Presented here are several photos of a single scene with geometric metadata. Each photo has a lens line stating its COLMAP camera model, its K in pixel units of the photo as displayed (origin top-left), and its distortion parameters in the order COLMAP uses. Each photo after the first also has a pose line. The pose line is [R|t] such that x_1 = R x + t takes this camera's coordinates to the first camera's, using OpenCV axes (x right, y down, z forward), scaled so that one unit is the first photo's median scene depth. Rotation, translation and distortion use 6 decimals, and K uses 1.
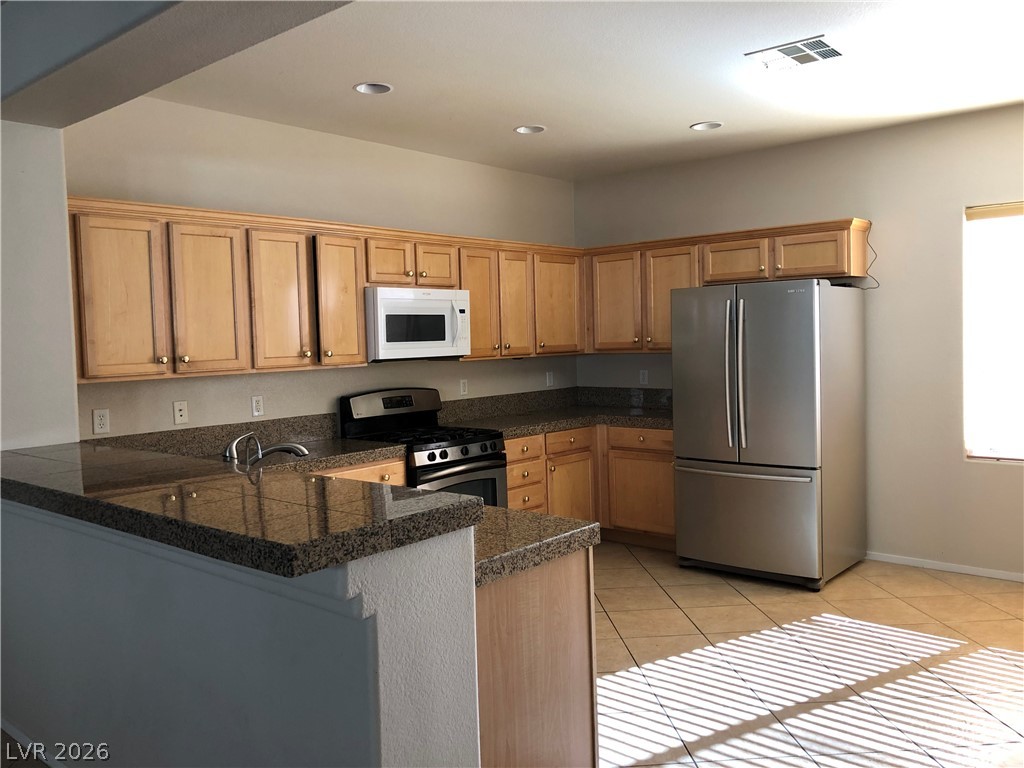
lens RADIAL K [[850.3, 0, 511.7], [0, 850.3, 384.4], [0, 0, 1]] dist [-0.012682, 0.003113]
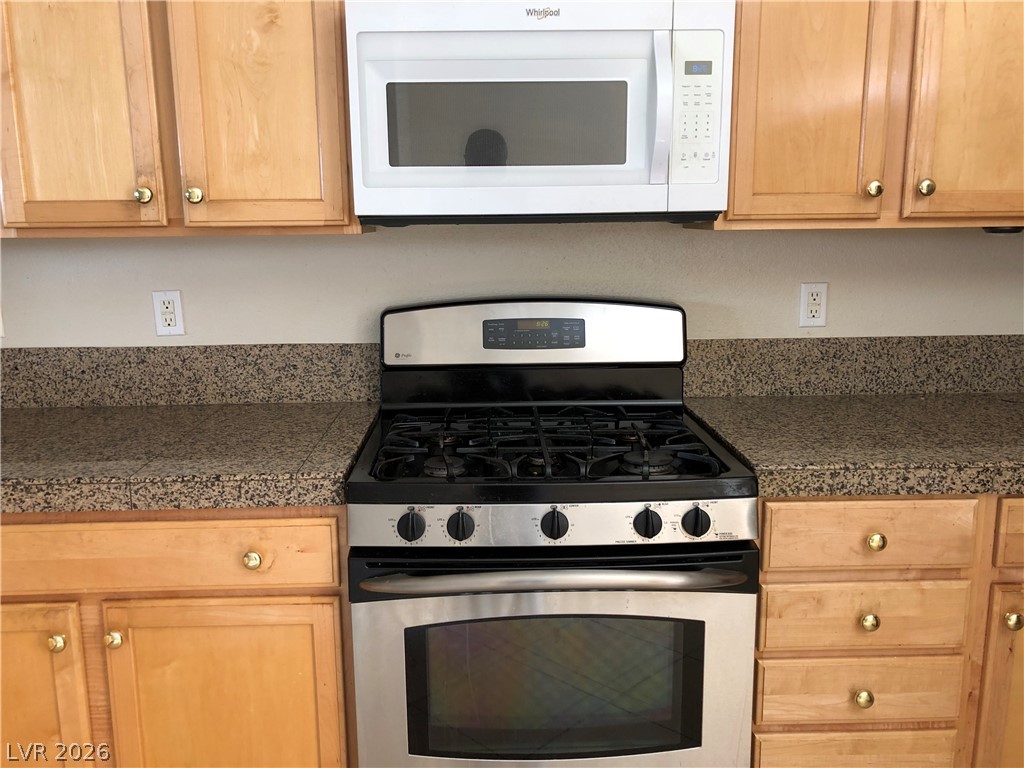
lens RADIAL K [[850.3, 0, 512.4], [0, 850.3, 378.0], [0, 0, 1]] dist [-0.012682, 0.003113]
pose [[0.666227, 0.159074, -0.728586, 0.142650], [-0.049671, 0.984281, 0.169480, -0.023824], [0.744093, -0.076722, 0.663656, 0.745906]]
